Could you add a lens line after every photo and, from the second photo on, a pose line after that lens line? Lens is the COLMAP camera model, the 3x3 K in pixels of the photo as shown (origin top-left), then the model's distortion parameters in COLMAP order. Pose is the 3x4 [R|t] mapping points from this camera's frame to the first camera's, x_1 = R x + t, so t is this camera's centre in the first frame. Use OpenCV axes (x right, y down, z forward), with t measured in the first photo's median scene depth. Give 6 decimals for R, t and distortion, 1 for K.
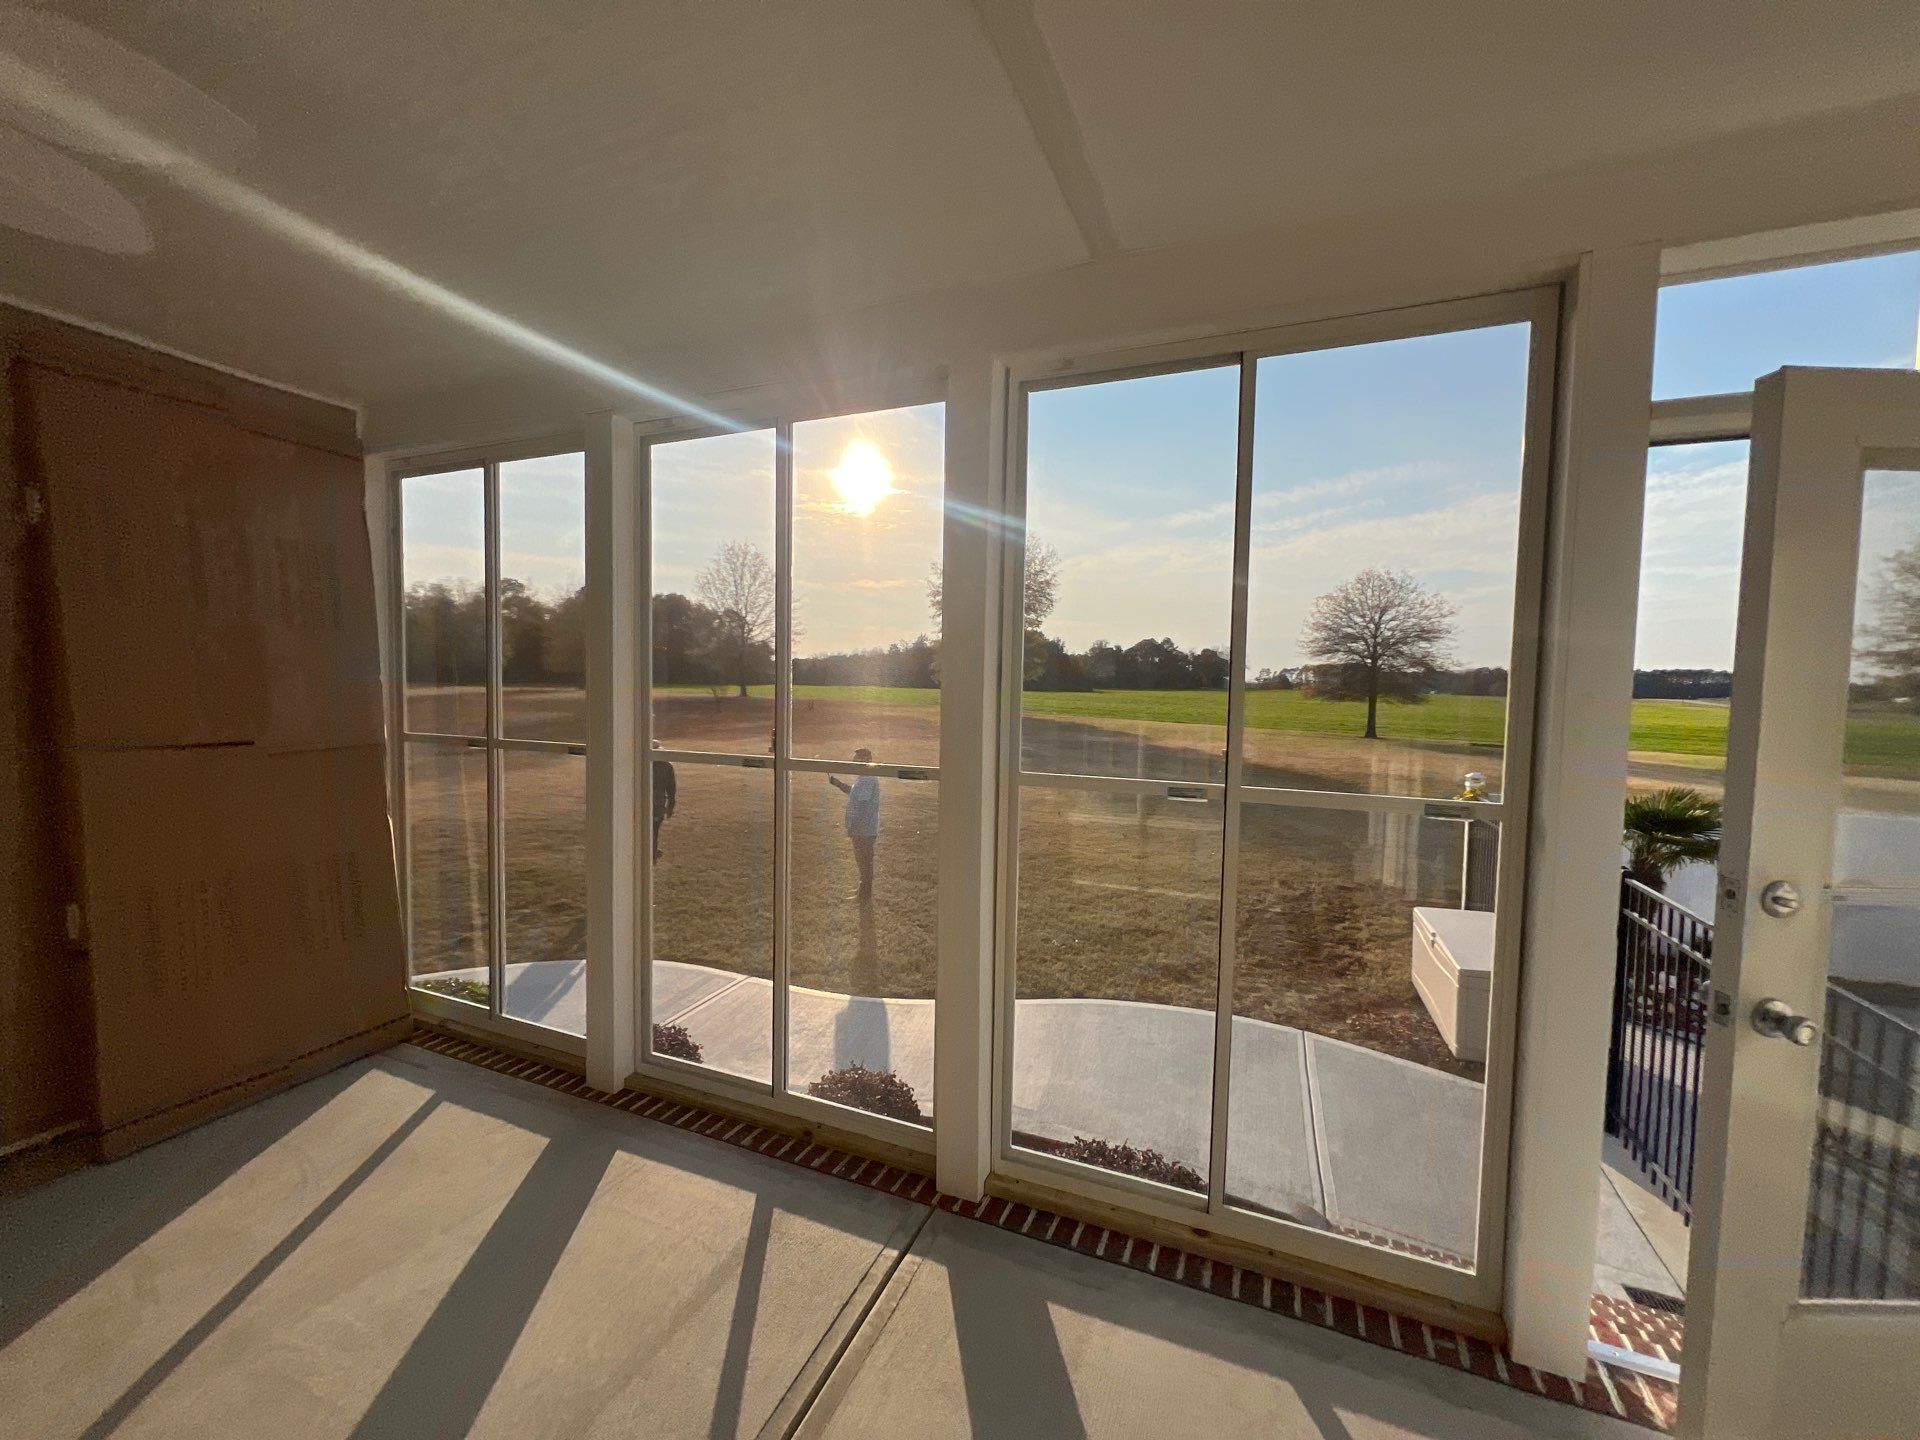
lens RADIAL K [[768.7, 0, 960.2], [0, 768.7, 723.6], [0, 0, 1]] dist [-0.000253, 0.000542]
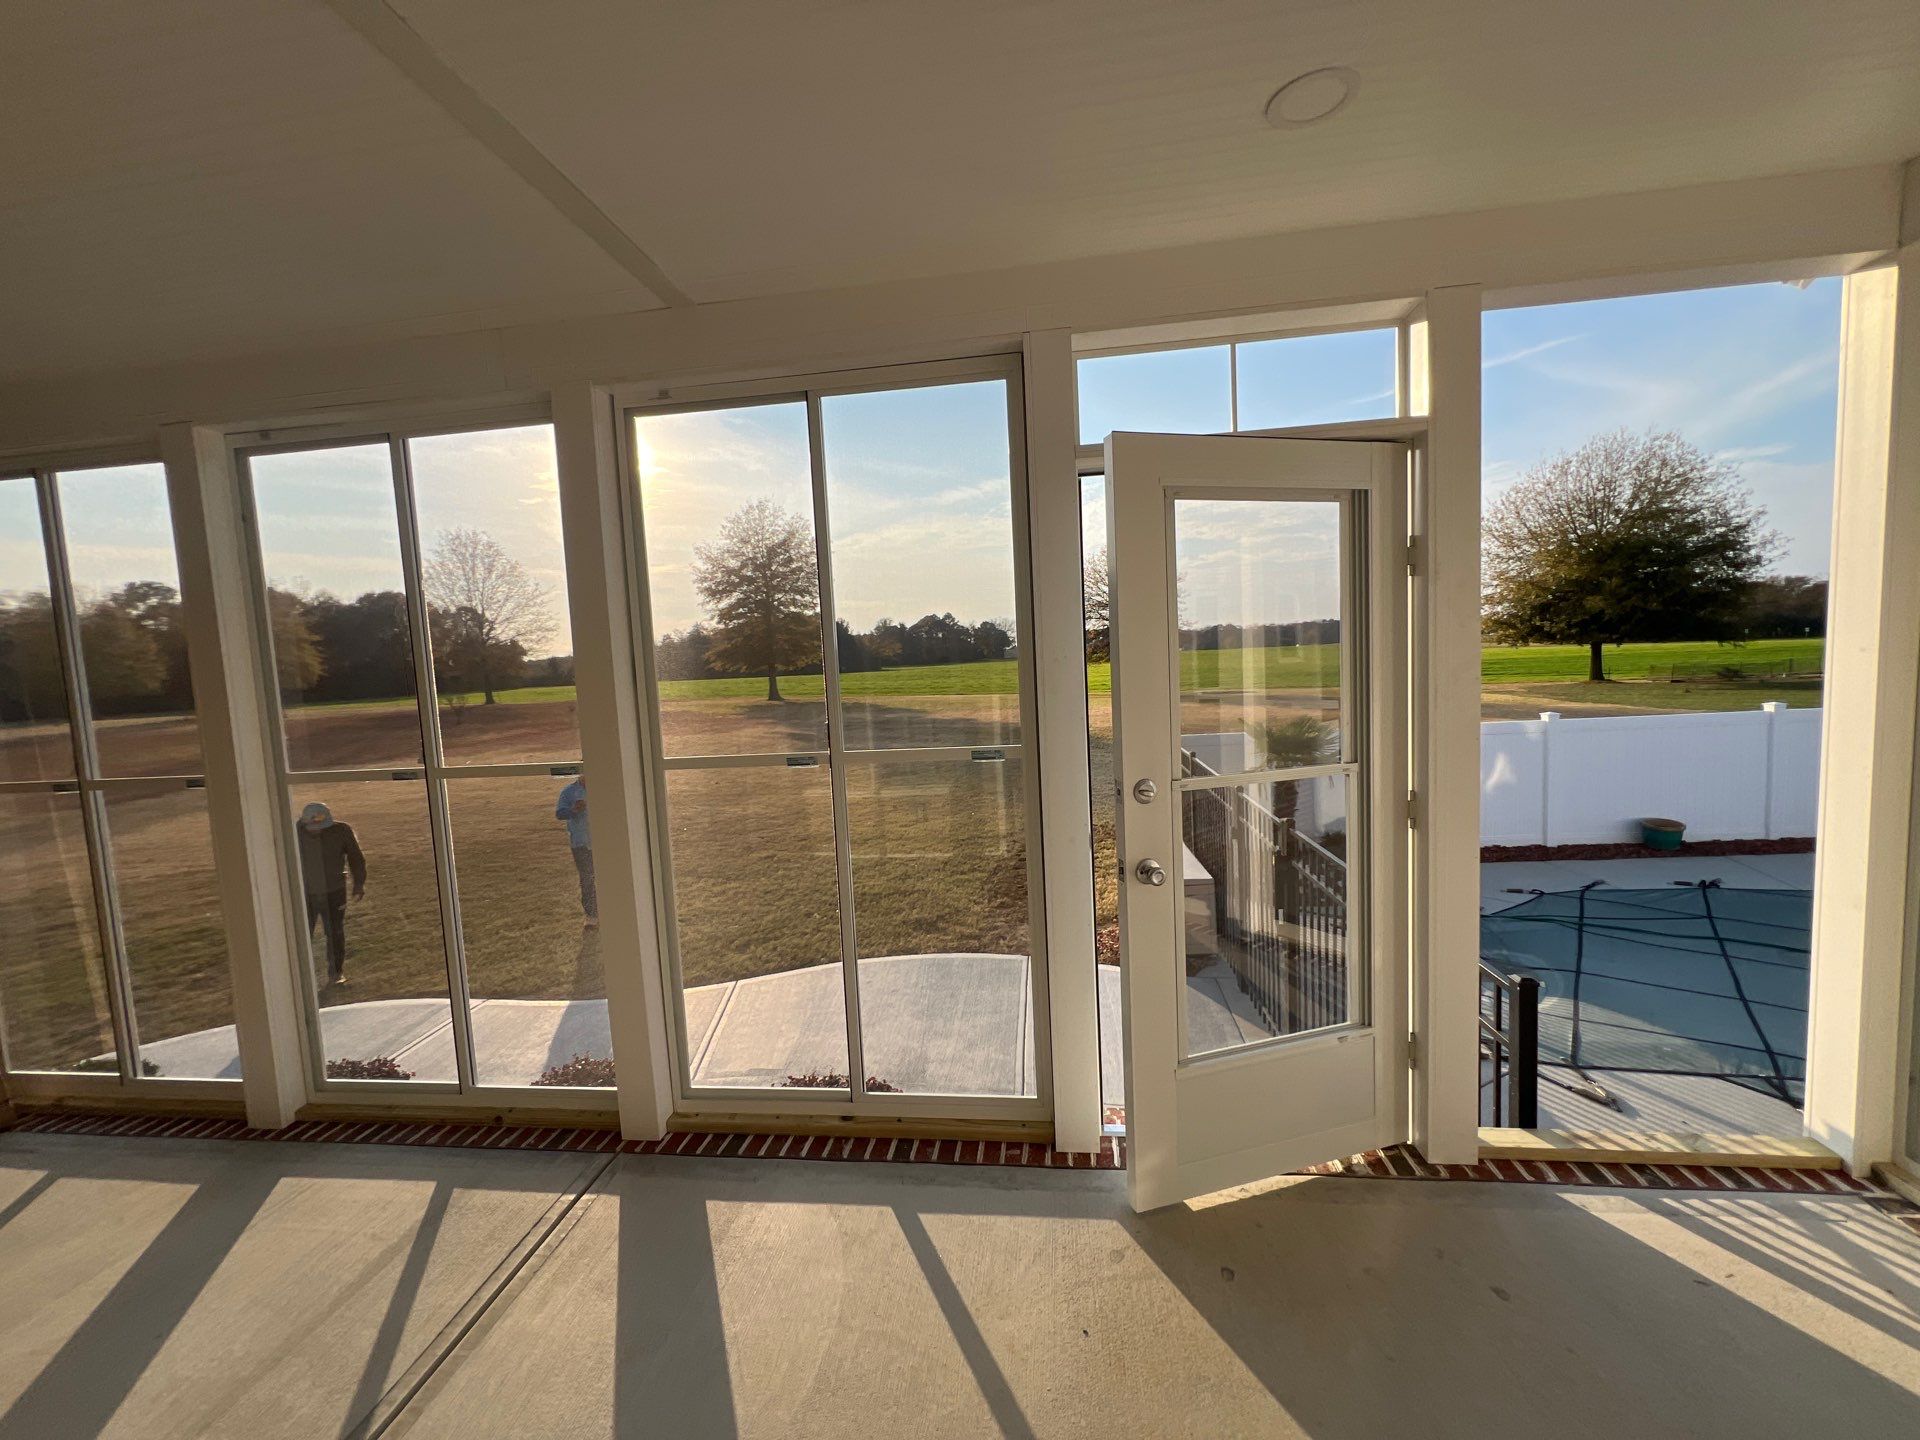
lens RADIAL K [[768.7, 0, 960.2], [0, 768.7, 723.6], [0, 0, 1]] dist [-0.000253, 0.000542]
pose [[0.960628, -0.089604, 0.262991, 0.177216], [0.082921, 0.995890, 0.036428, 0.007495], [-0.265174, -0.013186, 0.964110, -0.171922]]
